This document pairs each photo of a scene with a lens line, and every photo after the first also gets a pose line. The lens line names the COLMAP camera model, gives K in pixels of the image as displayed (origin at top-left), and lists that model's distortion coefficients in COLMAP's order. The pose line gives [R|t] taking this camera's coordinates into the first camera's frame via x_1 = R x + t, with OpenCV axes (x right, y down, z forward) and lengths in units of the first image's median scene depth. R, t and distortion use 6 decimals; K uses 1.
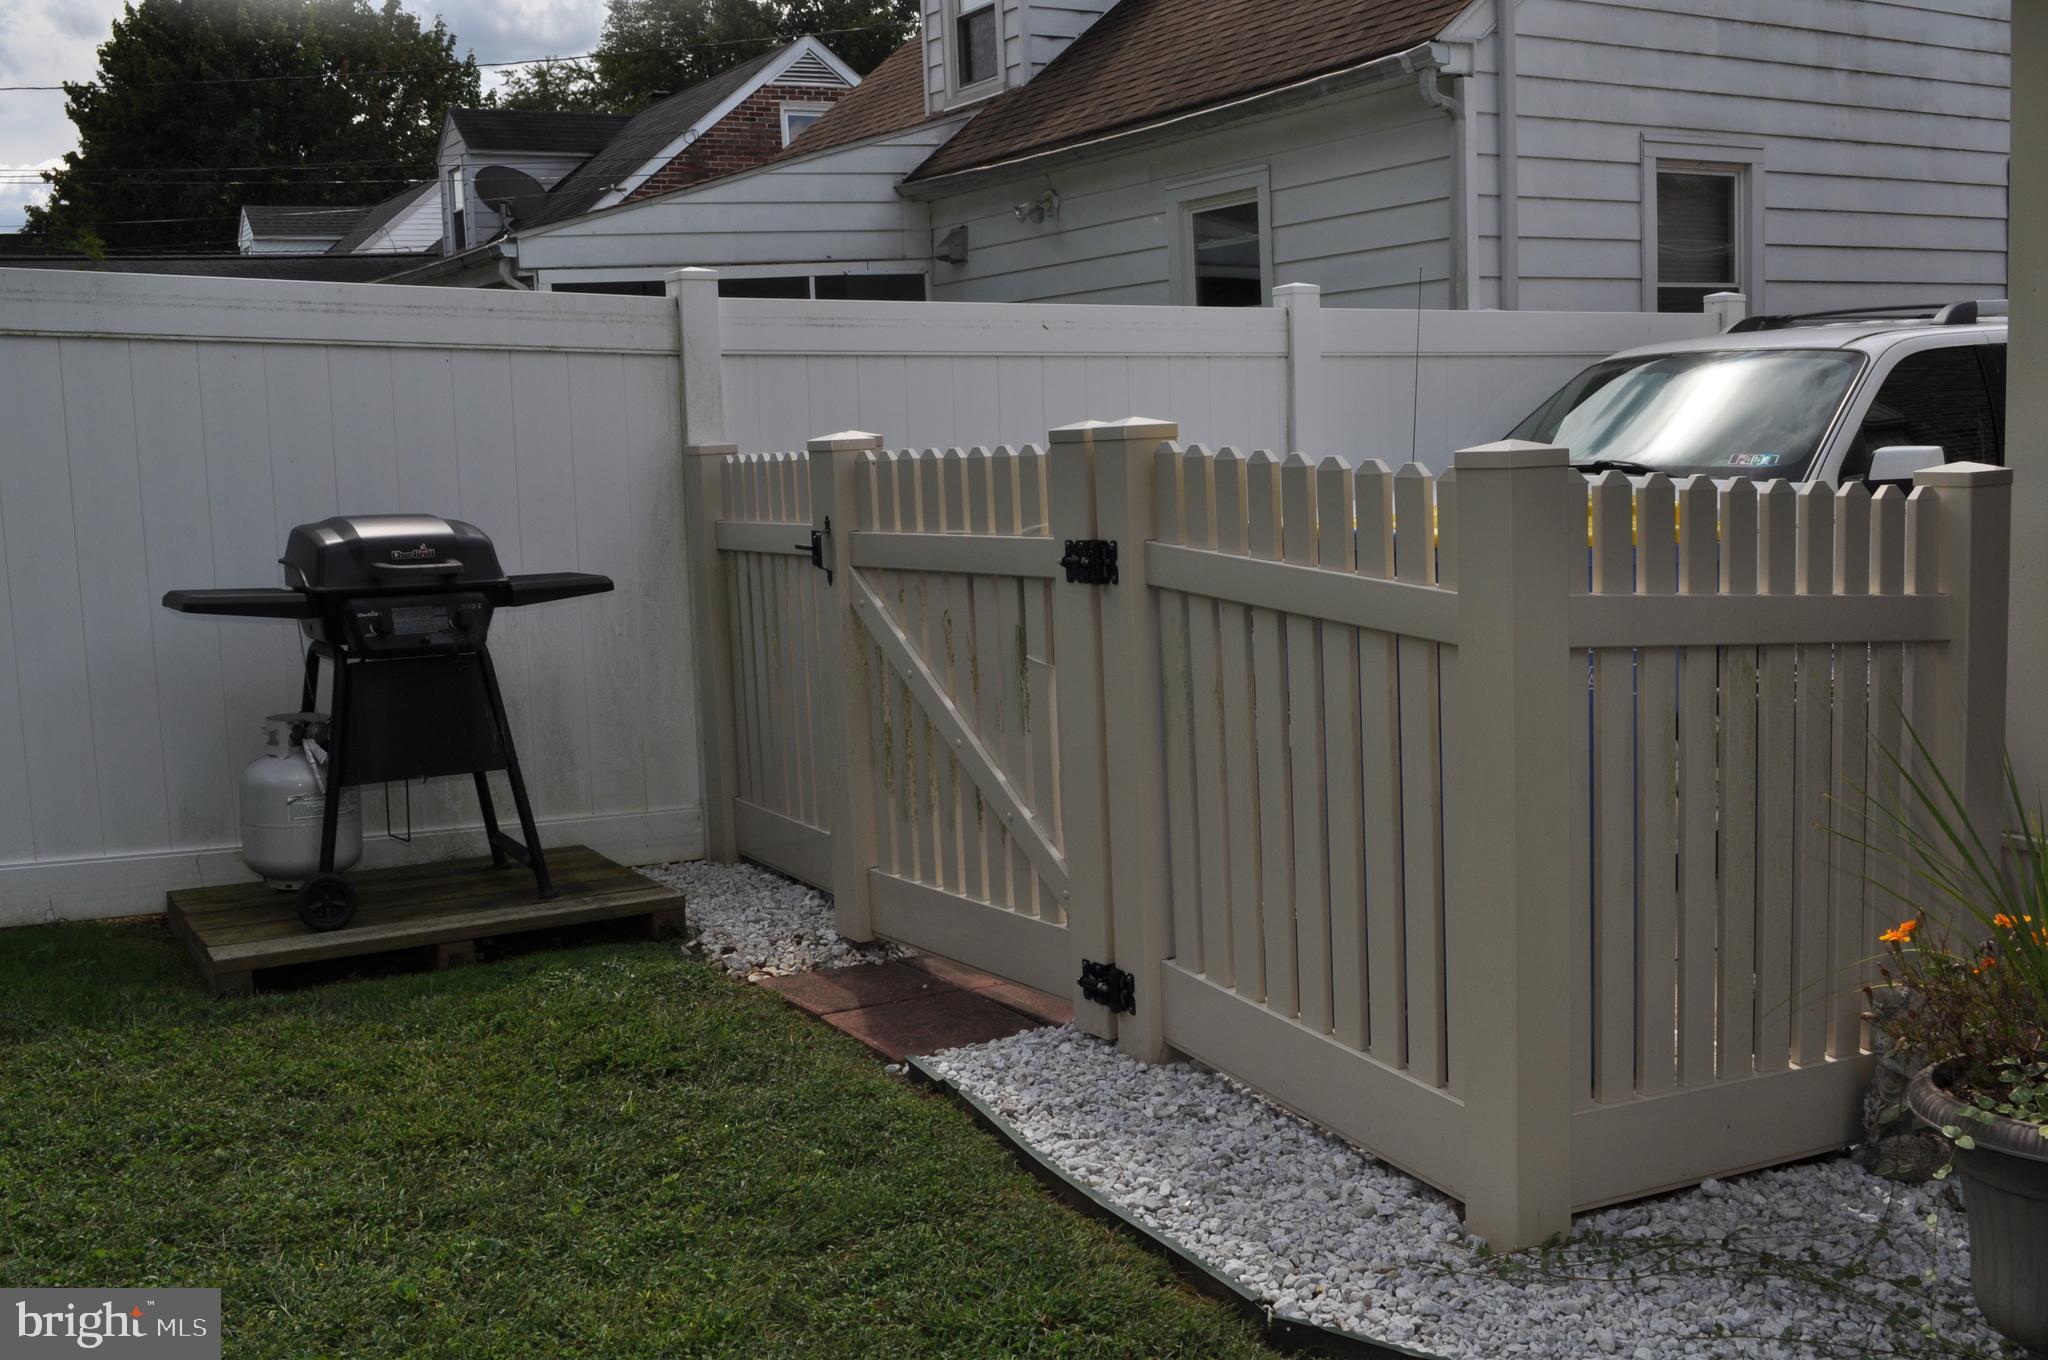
lens RADIAL K [[2009.3, 0, 1035.4], [0, 2009.3, 689.1], [0, 0, 1]] dist [-0.064423, 0.000000]
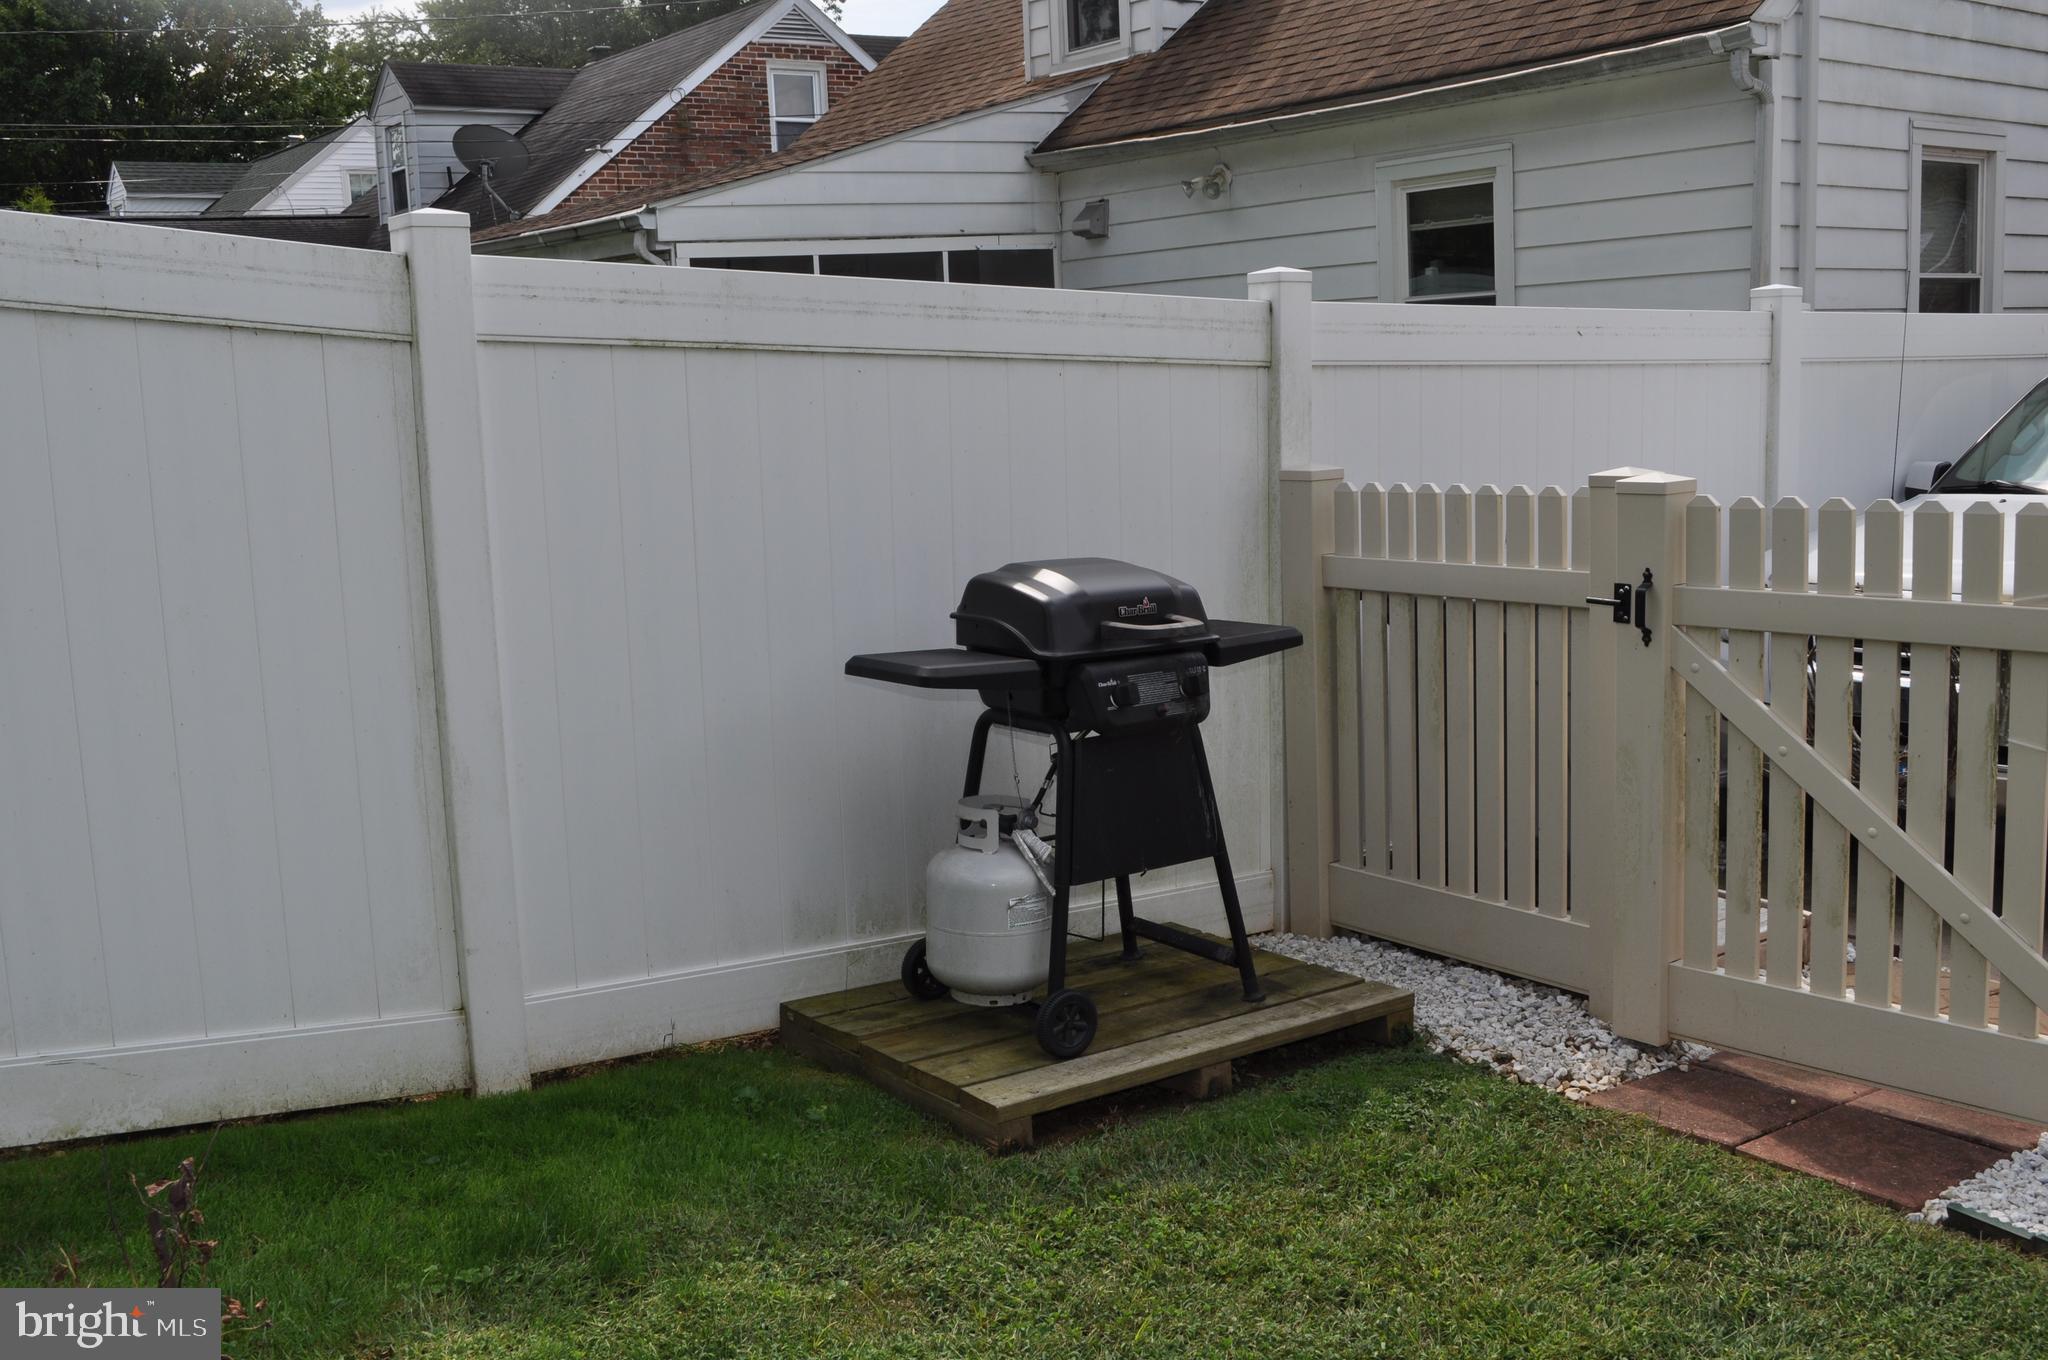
lens RADIAL K [[2009.3, 0, 1031.7], [0, 2009.3, 689.6], [0, 0, 1]] dist [-0.064423, 0.000000]
pose [[0.995535, -0.012987, 0.093494, -0.229928], [0.011128, 0.999730, 0.020383, -0.027049], [-0.093734, -0.019252, 0.995411, 0.078988]]
